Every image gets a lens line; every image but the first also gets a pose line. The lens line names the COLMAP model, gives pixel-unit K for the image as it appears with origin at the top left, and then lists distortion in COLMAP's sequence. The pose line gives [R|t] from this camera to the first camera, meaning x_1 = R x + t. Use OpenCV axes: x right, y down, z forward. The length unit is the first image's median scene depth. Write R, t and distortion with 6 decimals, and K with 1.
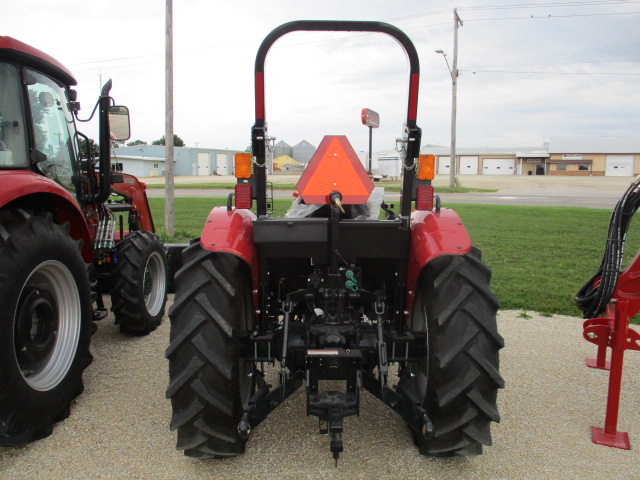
lens RADIAL K [[533.4, 0, 323.8], [0, 533.4, 238.1], [0, 0, 1]] dist [-0.036963, 0.002756]
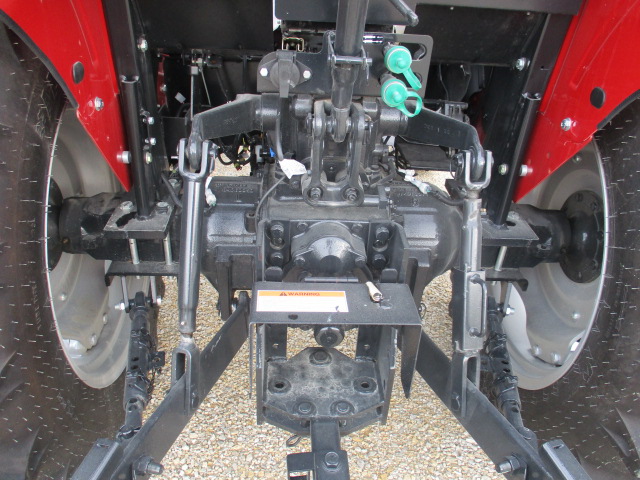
lens RADIAL K [[533.4, 0, 323.8], [0, 533.4, 238.1], [0, 0, 1]] dist [-0.036963, 0.002756]
pose [[0.998490, 0.029169, 0.046559, -0.004254], [-0.045552, 0.913307, 0.404715, 0.039810], [-0.030718, -0.406225, 0.913257, 0.672452]]
